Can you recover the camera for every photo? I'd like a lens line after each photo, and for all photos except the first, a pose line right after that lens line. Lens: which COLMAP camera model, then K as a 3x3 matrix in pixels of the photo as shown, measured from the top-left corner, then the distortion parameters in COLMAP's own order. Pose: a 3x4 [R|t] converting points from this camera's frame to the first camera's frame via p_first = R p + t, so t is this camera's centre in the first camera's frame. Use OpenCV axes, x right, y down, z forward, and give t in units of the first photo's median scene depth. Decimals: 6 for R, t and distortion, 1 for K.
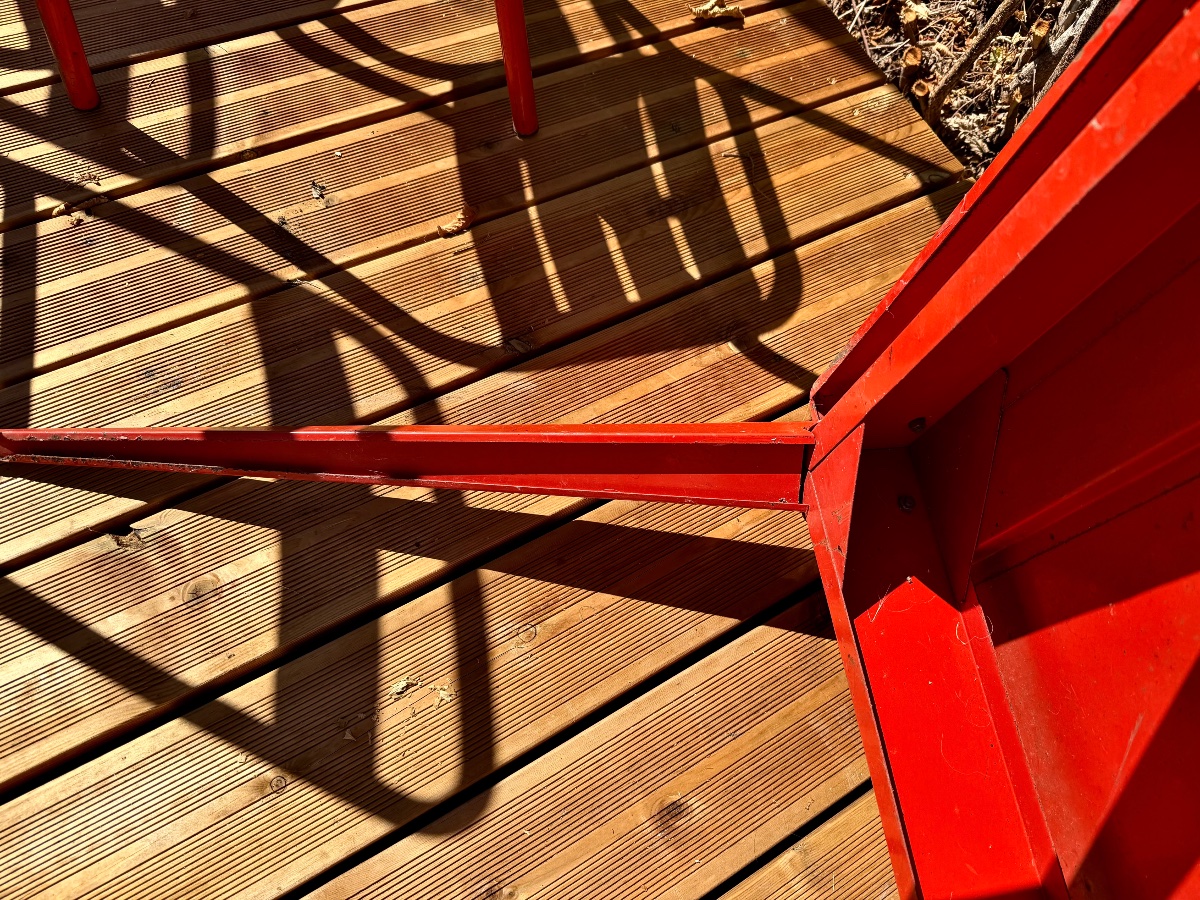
lens RADIAL K [[889.5, 0, 589.1], [0, 889.5, 459.7], [0, 0, 1]] dist [0.005502, -0.023426]
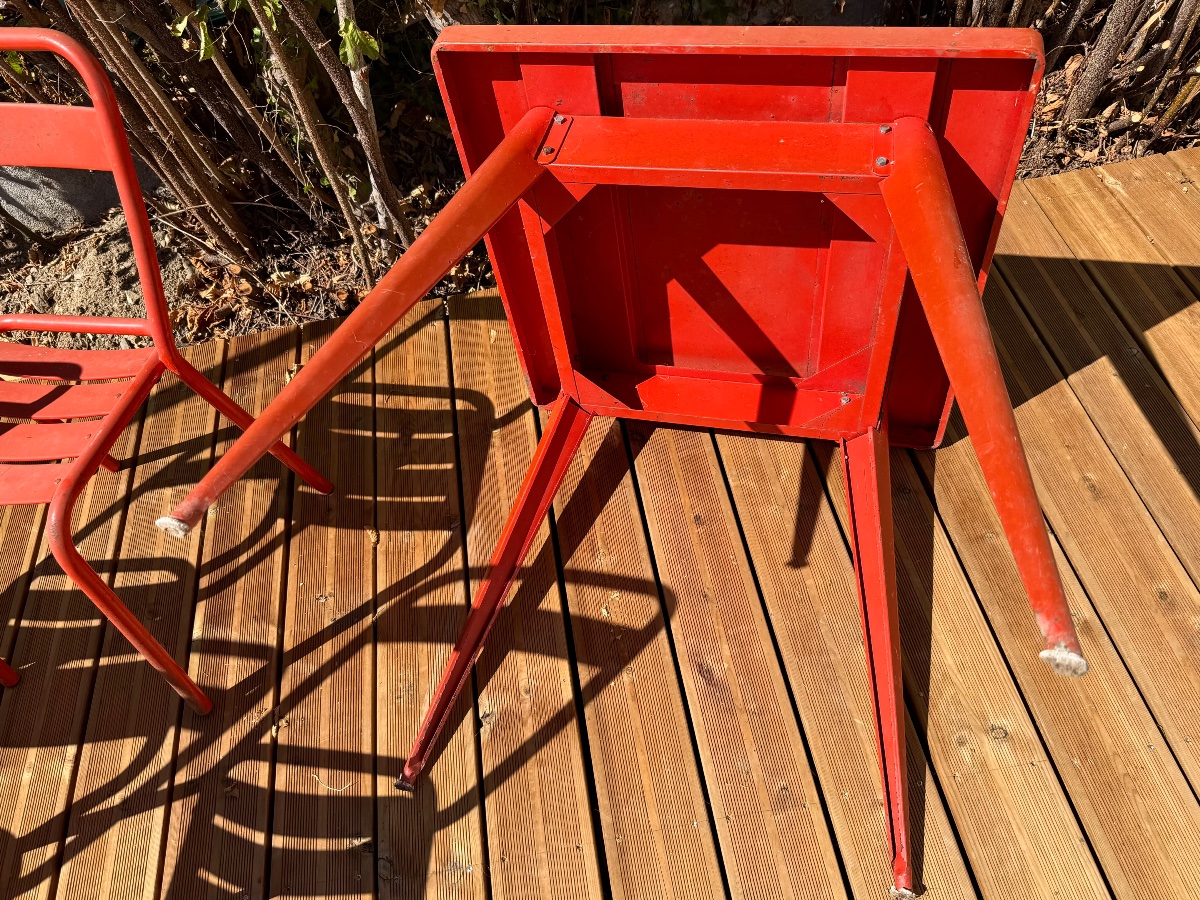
lens RADIAL K [[889.5, 0, 599.7], [0, 889.5, 445.3], [0, 0, 1]] dist [0.005502, -0.023426]
pose [[0.342584, -0.858801, 0.380916, -0.548118], [0.914089, 0.398334, 0.075967, -0.058899], [-0.216972, 0.322166, 0.921484, -0.855288]]
